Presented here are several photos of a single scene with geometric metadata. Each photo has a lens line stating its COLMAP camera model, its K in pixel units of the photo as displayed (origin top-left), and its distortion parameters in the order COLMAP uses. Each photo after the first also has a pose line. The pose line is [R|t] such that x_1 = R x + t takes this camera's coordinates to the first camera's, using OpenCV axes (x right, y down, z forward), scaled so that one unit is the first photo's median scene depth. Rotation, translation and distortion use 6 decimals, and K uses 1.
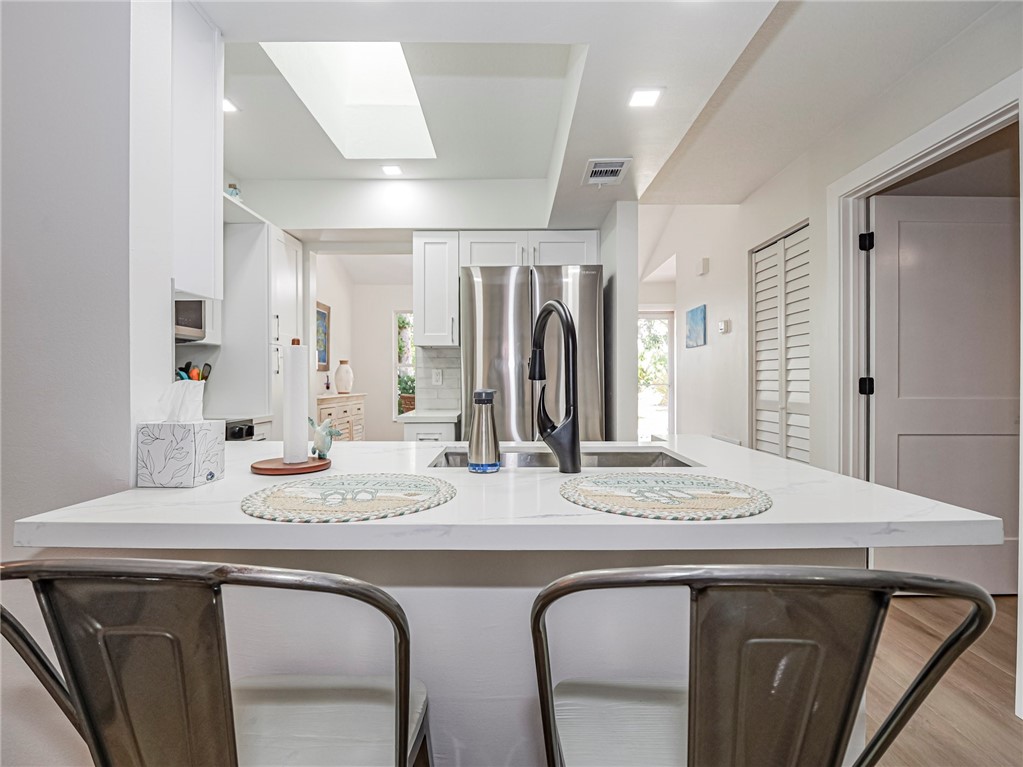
lens RADIAL K [[492.1, 0, 508.8], [0, 492.1, 382.9], [0, 0, 1]] dist [-0.015091, -0.001125]
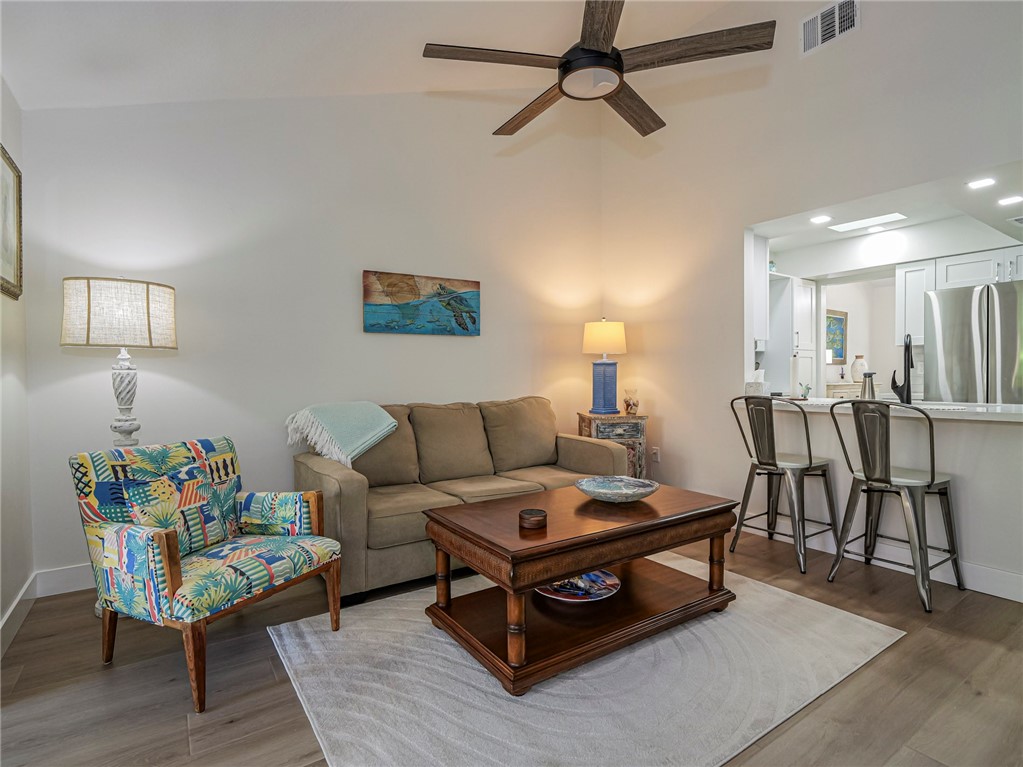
lens RADIAL K [[516.2, 0, 511.5], [0, 516.2, 383.5], [0, 0, 1]] dist [-0.010527, -0.000636]
pose [[0.560921, 0.011524, -0.827789, 0.431612], [-0.001602, 0.999916, 0.012834, 0.015868], [0.827868, -0.005873, 0.560893, -0.786145]]
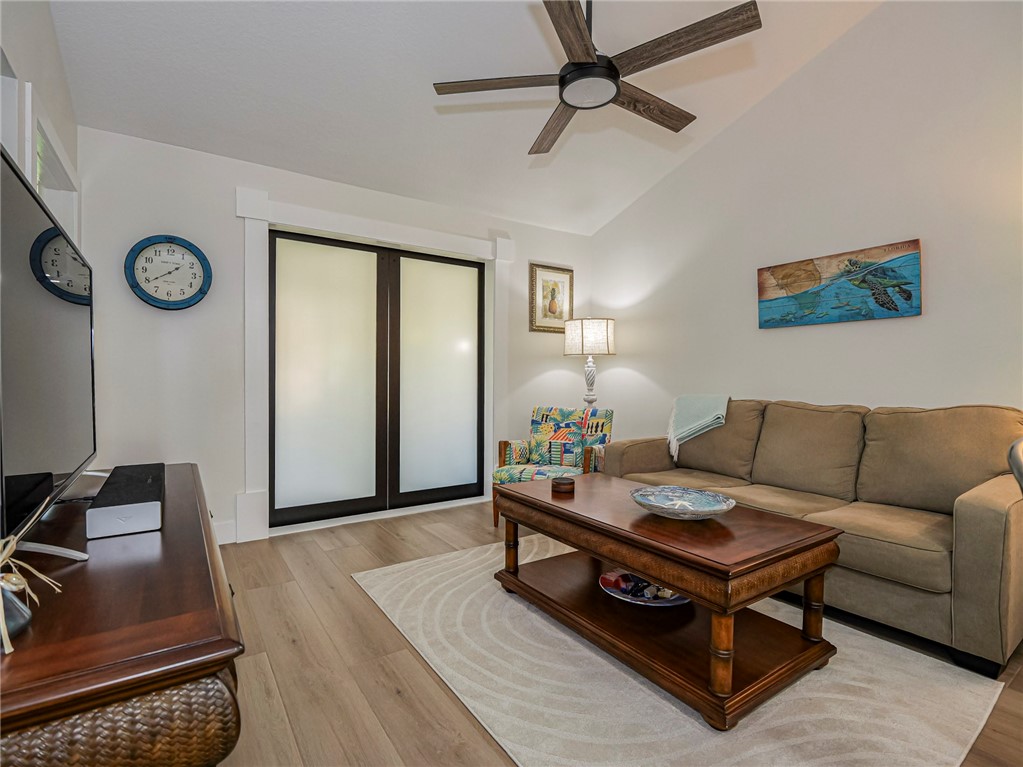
lens RADIAL K [[492.1, 0, 508.8], [0, 492.1, 382.9], [0, 0, 1]] dist [-0.015091, -0.001125]
pose [[-0.823748, 0.001769, -0.566953, 0.405156], [-0.011474, 0.999738, 0.019791, 0.024650], [0.566840, 0.022808, -0.823512, 0.168391]]
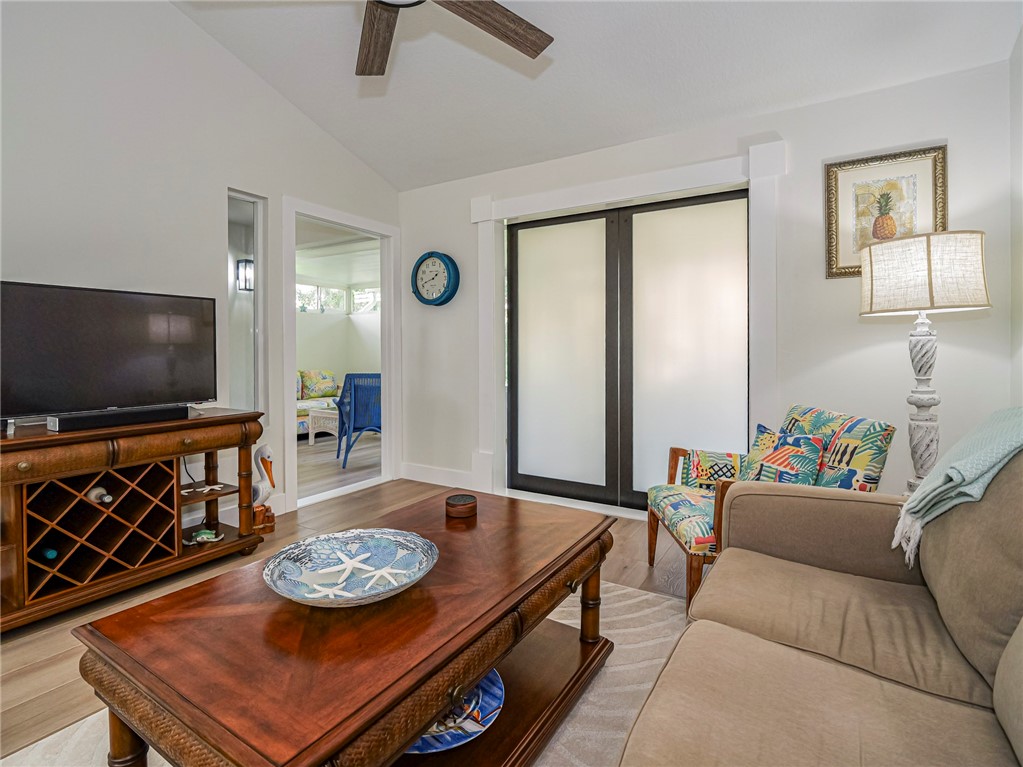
lens RADIAL K [[507.0, 0, 513.6], [0, 507.0, 352.1], [0, 0, 1]] dist [-0.018183, -0.000314]
pose [[-0.854308, -0.002028, 0.519763, -0.437592], [0.006260, 0.999880, 0.014189, 0.014399], [-0.519729, 0.015376, -0.854193, 0.053360]]
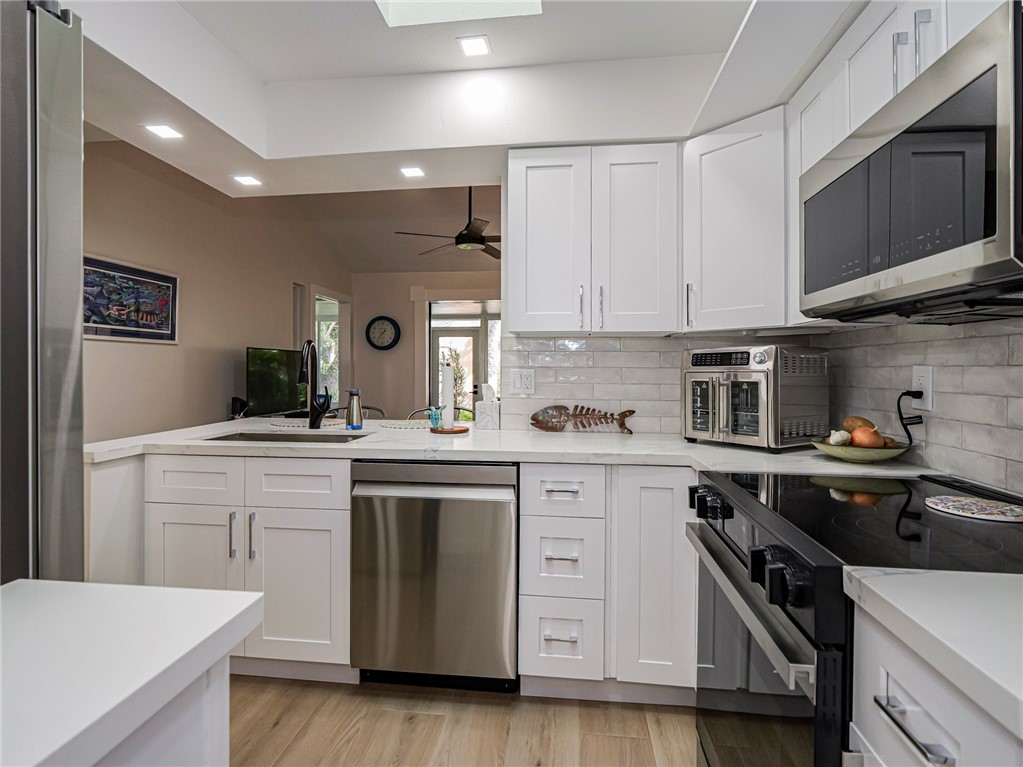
lens RADIAL K [[549.0, 0, 511.5], [0, 549.0, 383.5], [0, 0, 1]] dist [-0.007060, -0.002287]
pose [[-0.993338, -0.006992, 0.115022, -0.359104], [-0.003062, 0.999406, 0.034313, -0.031304], [-0.115193, 0.033732, -0.992770, 1.186607]]
